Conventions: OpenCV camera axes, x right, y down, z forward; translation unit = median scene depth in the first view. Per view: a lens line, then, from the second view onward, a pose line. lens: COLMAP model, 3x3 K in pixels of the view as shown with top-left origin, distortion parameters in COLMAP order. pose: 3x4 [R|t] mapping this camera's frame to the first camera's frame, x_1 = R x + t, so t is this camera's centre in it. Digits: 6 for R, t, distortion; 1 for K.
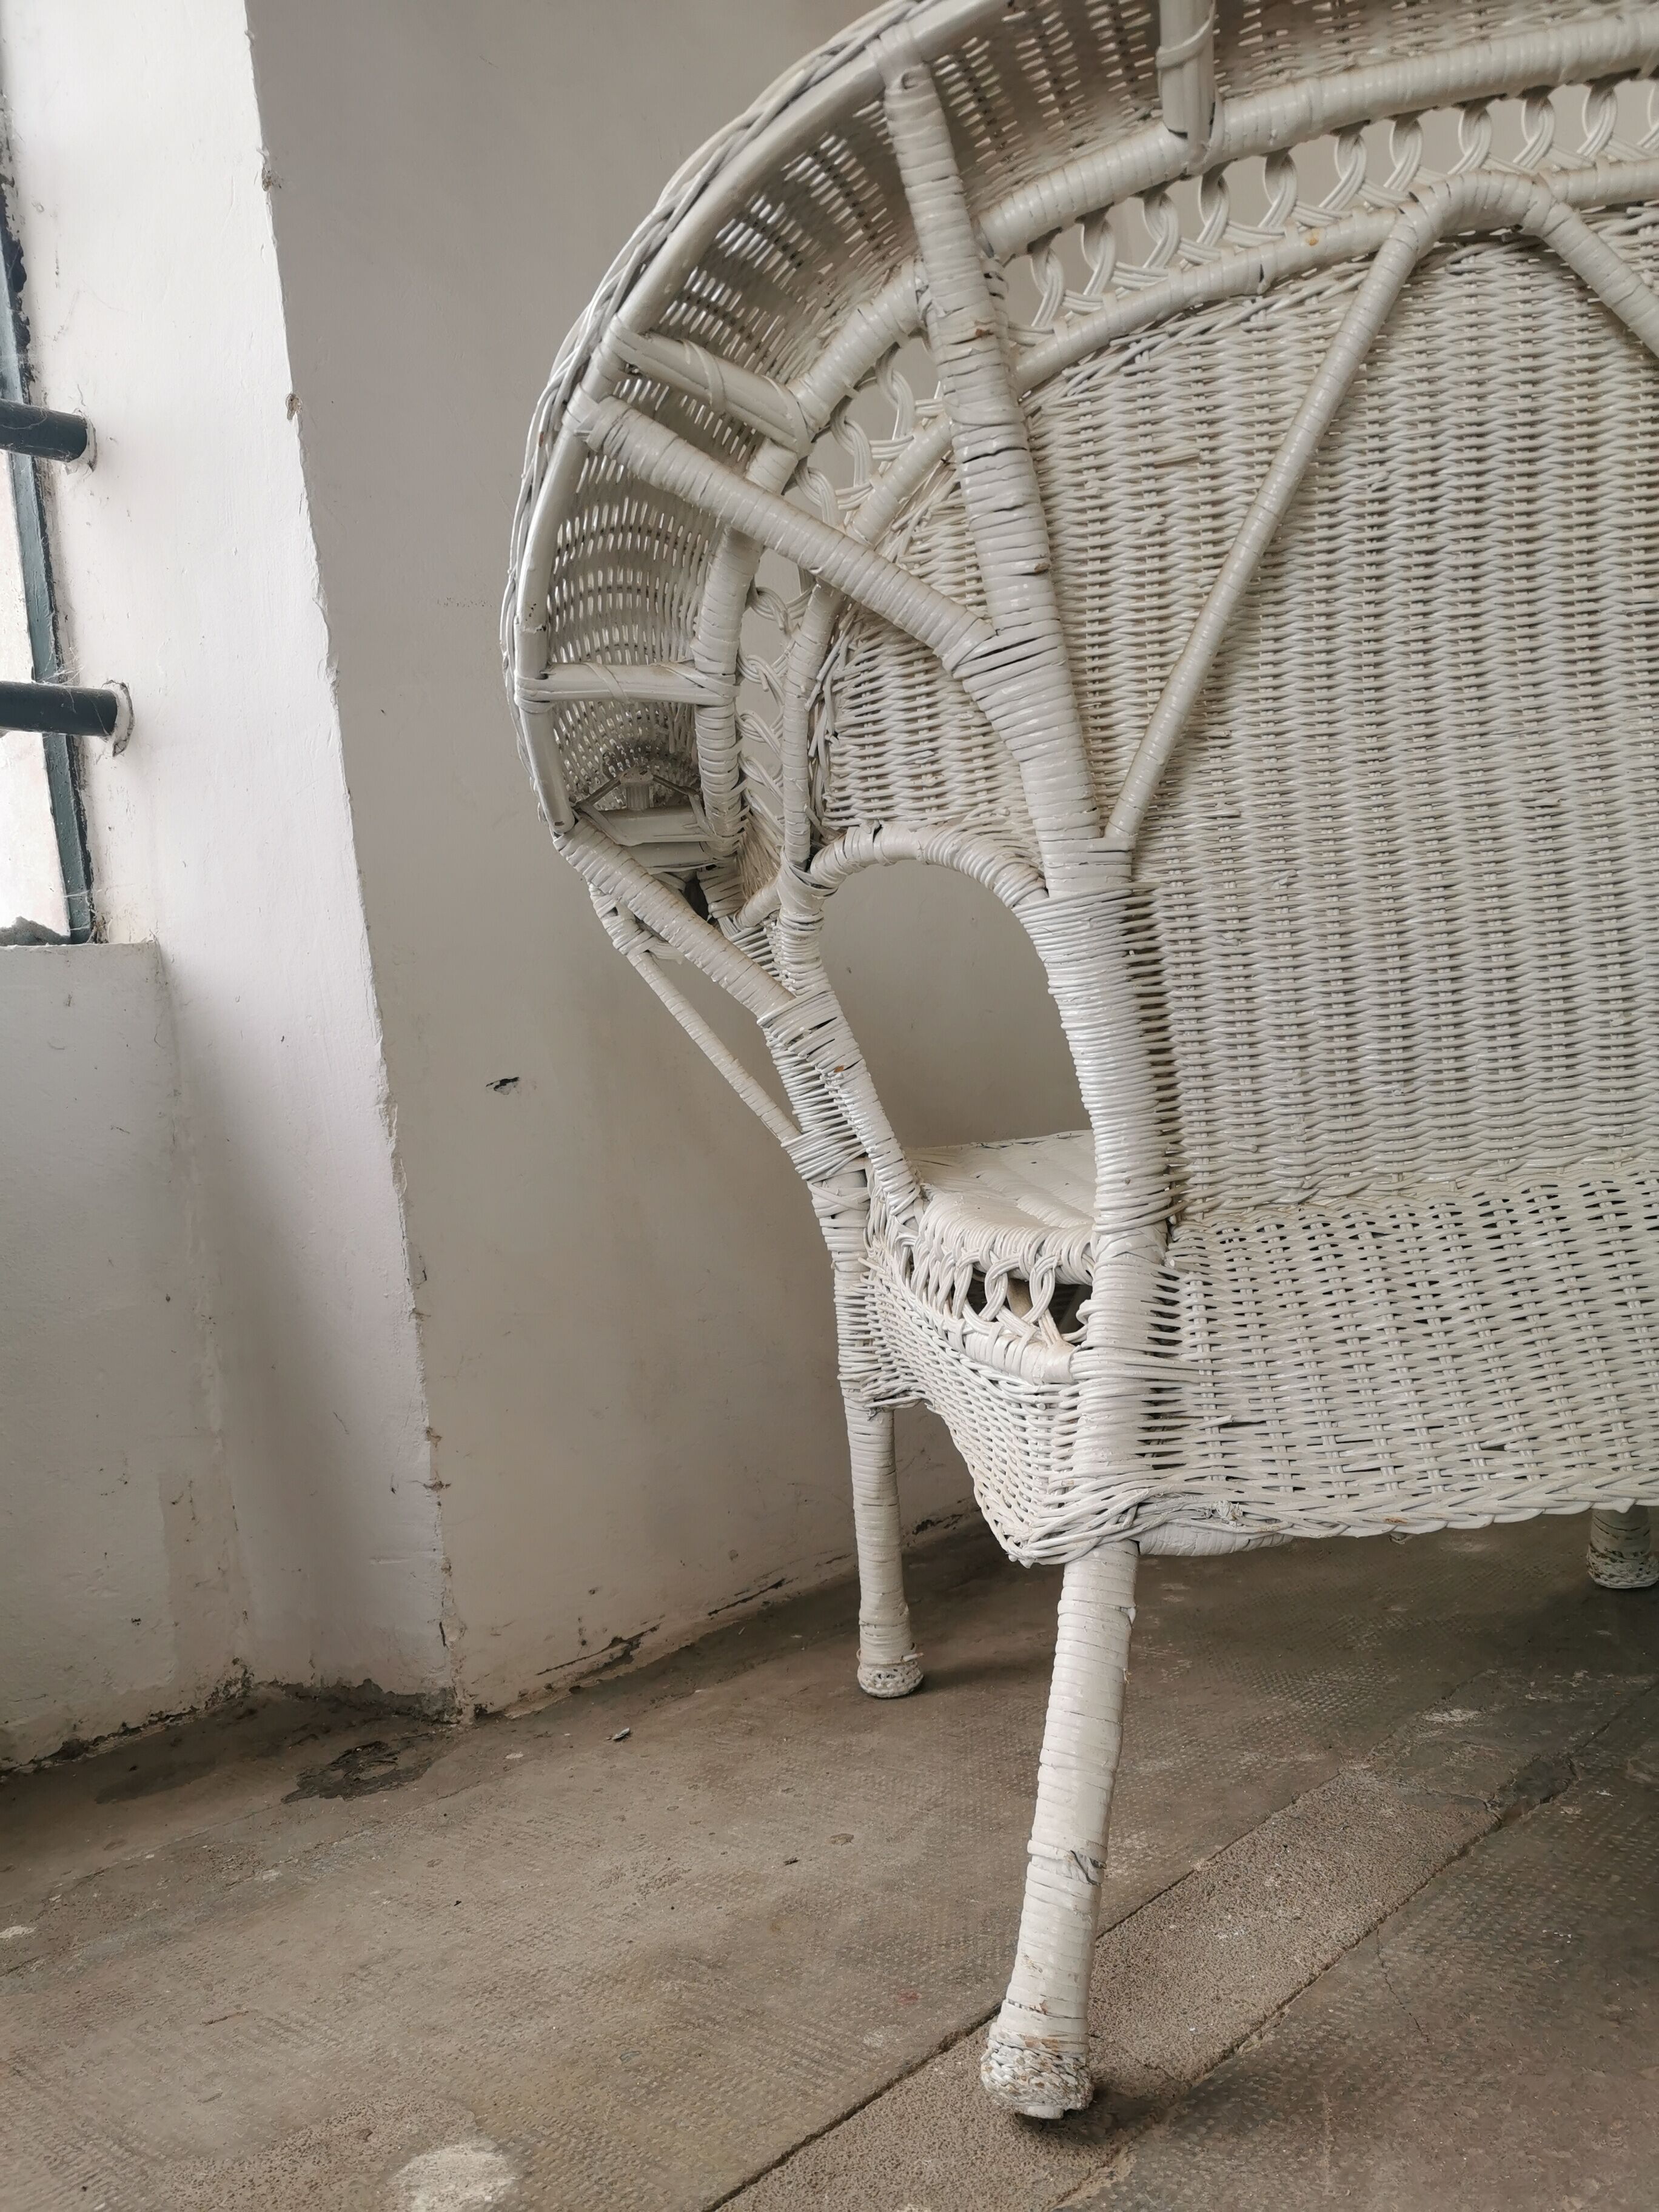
lens RADIAL K [[1702.7, 0, 837.4], [0, 1702.7, 1111.4], [0, 0, 1]] dist [0.080911, -0.119833]
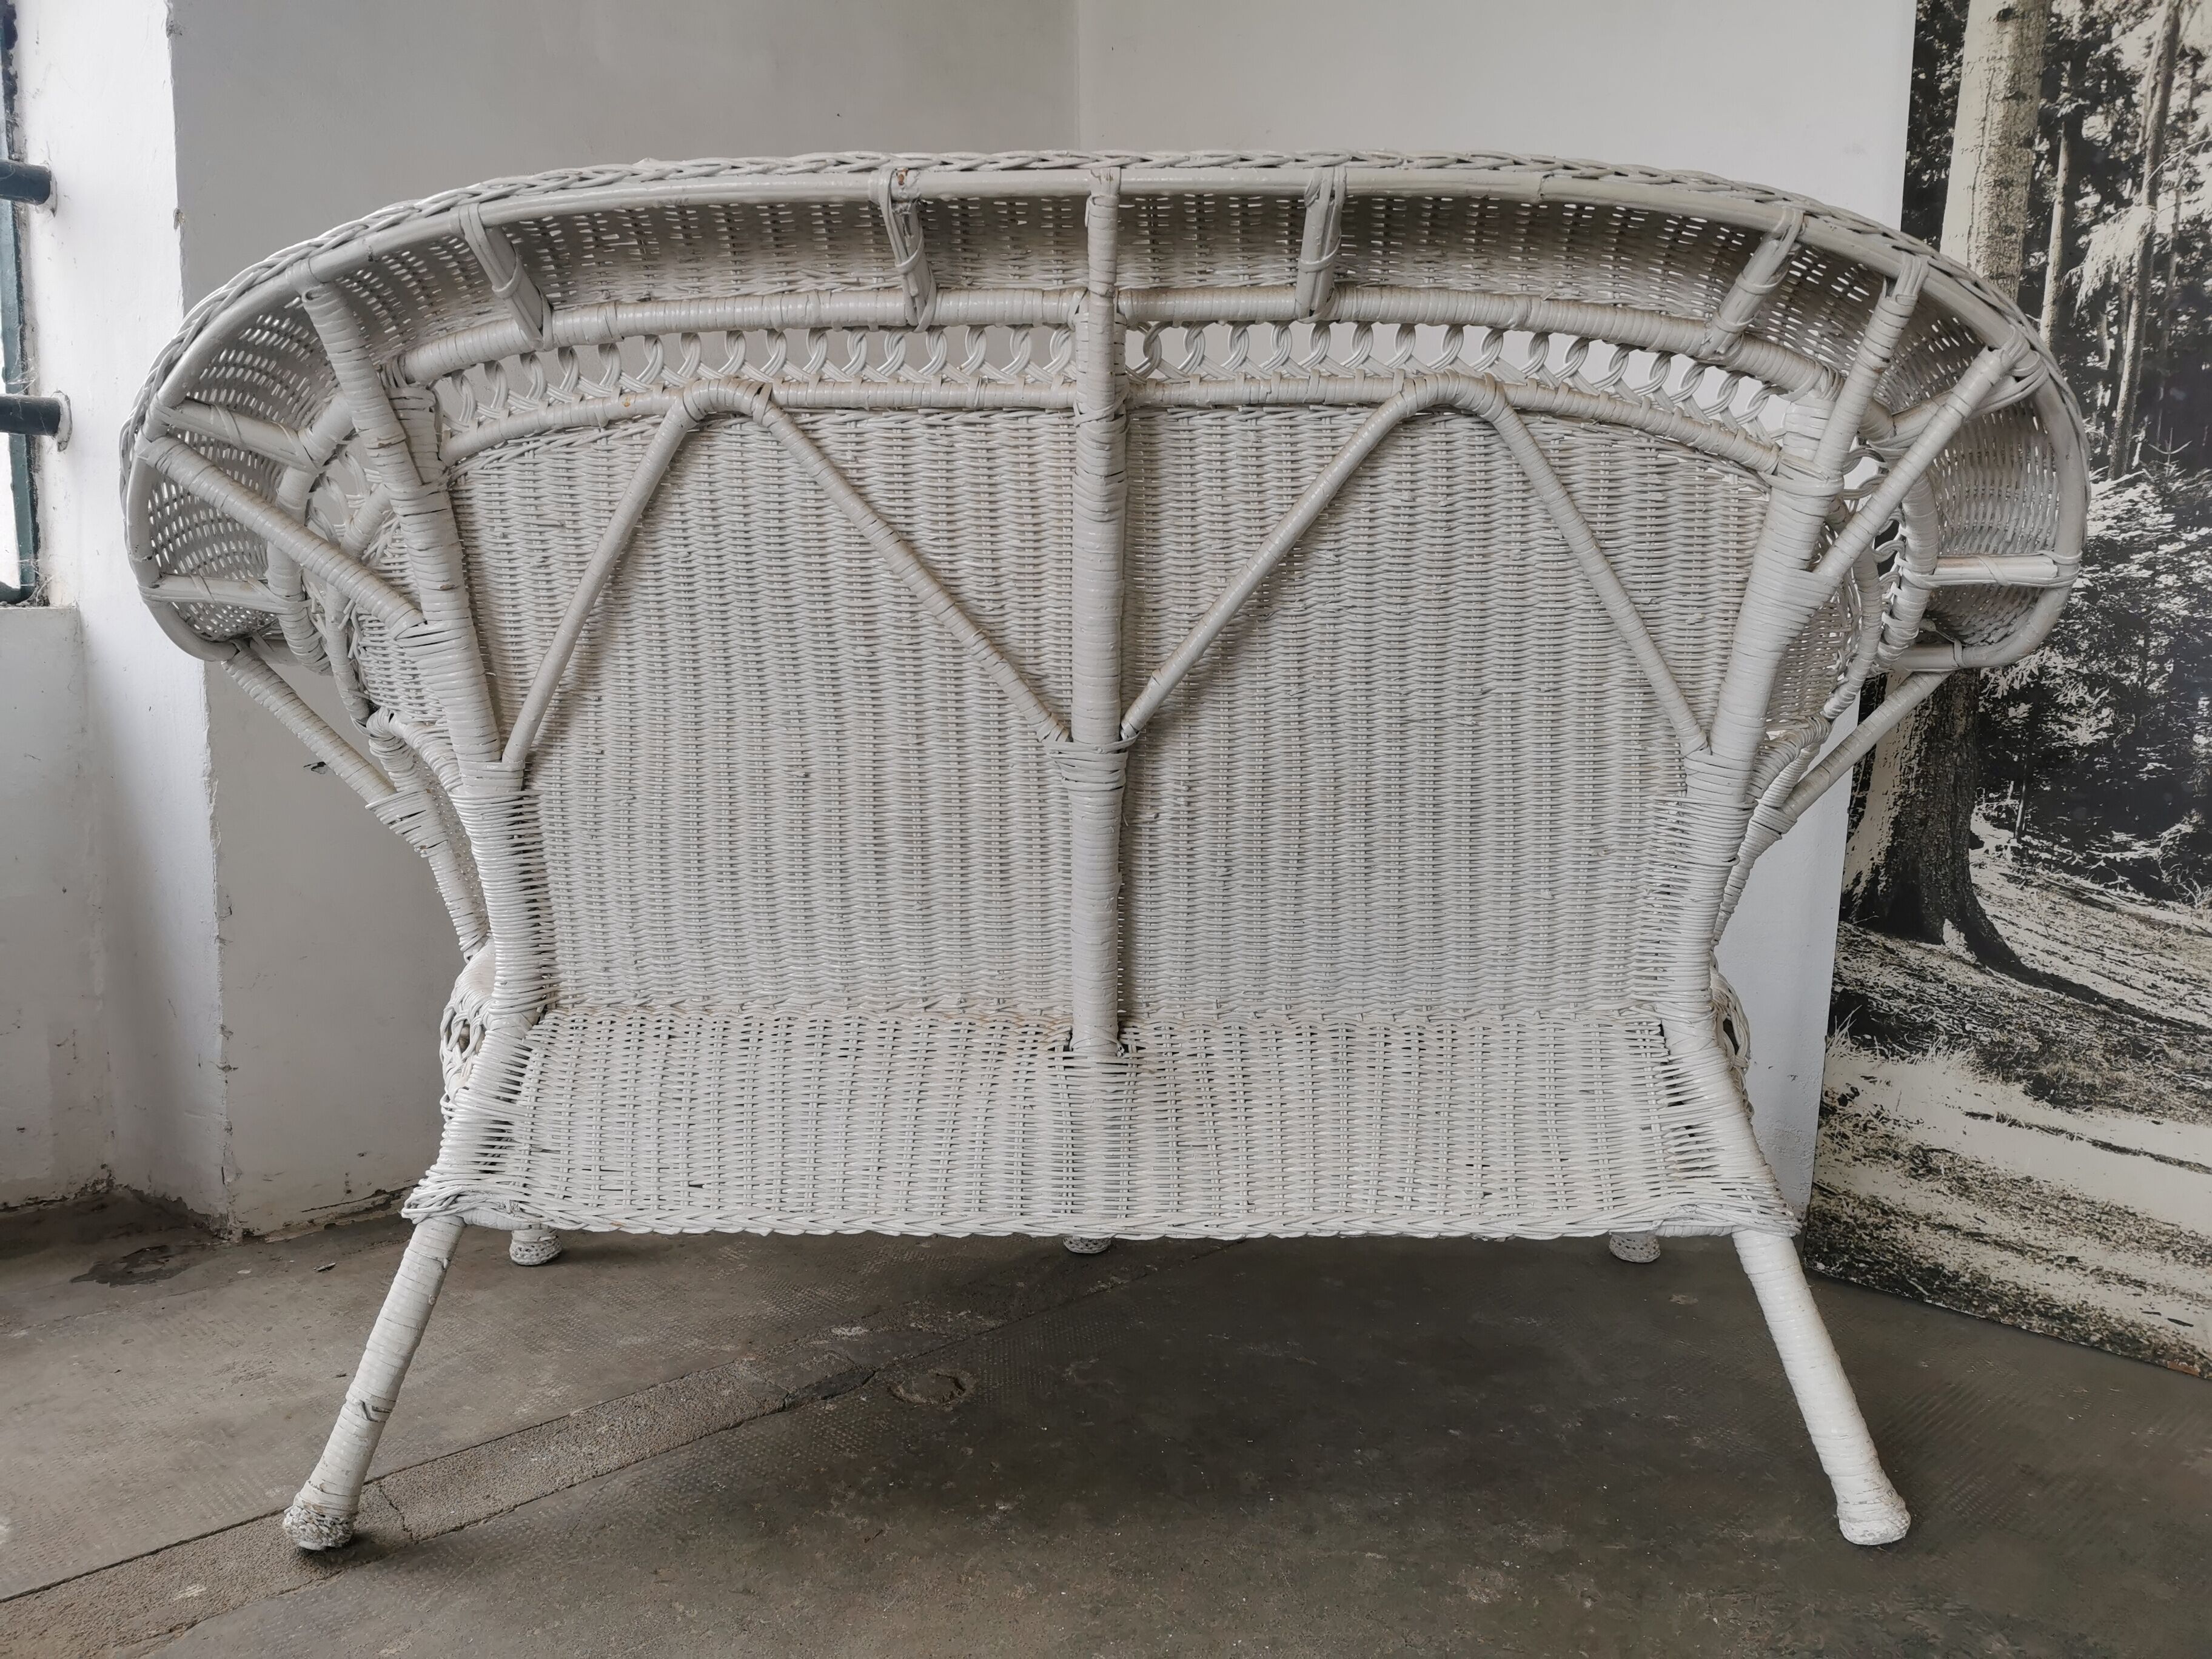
lens RADIAL K [[1702.7, 0, 1098.0], [0, 1702.7, 834.4], [0, 0, 1]] dist [0.080911, -0.119833]
pose [[0.991779, 0.127960, 0.000249, 0.507428], [-0.127022, 0.984273, 0.122768, -0.258007], [0.015464, -0.121790, 0.992435, -0.363236]]
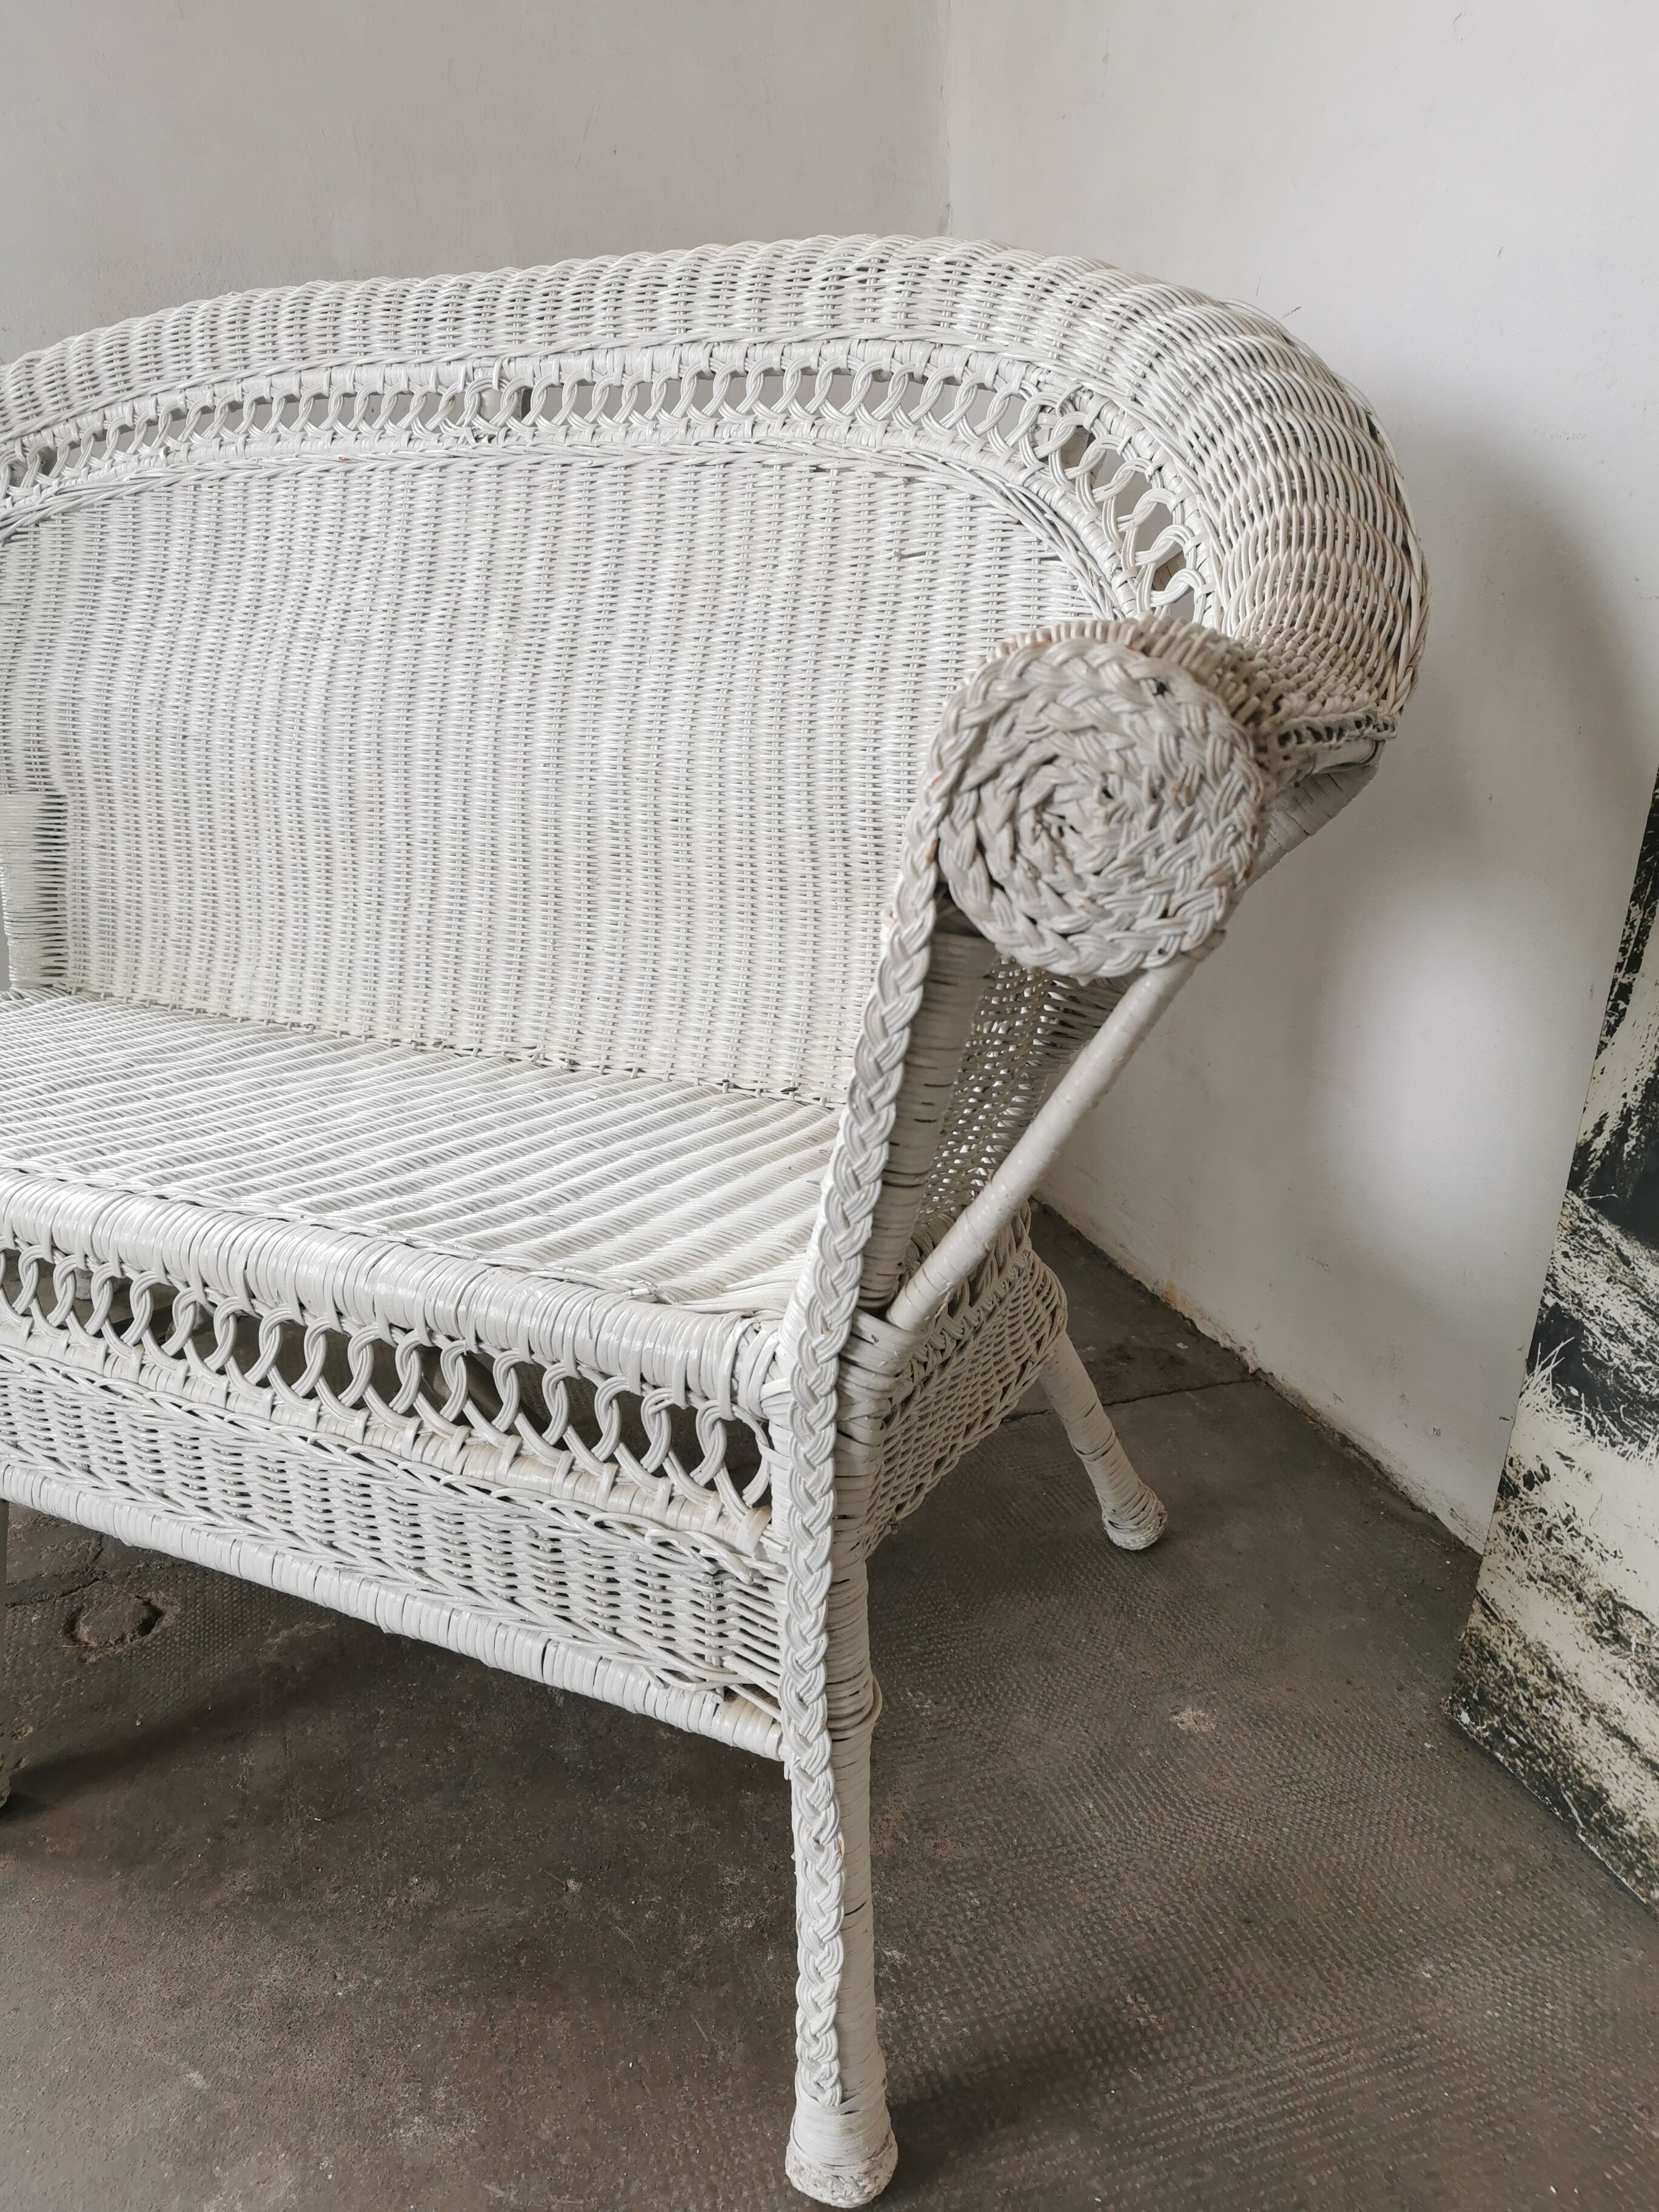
lens RADIAL K [[1709.9, 0, 835.2], [0, 1709.9, 1101.4], [0, 0, 1]] dist [0.061134, -0.087922]
pose [[0.890950, 0.246574, -0.381325, 1.175152], [-0.099370, 0.925249, 0.366116, -0.411515], [0.443095, -0.288299, 0.848852, 0.257926]]
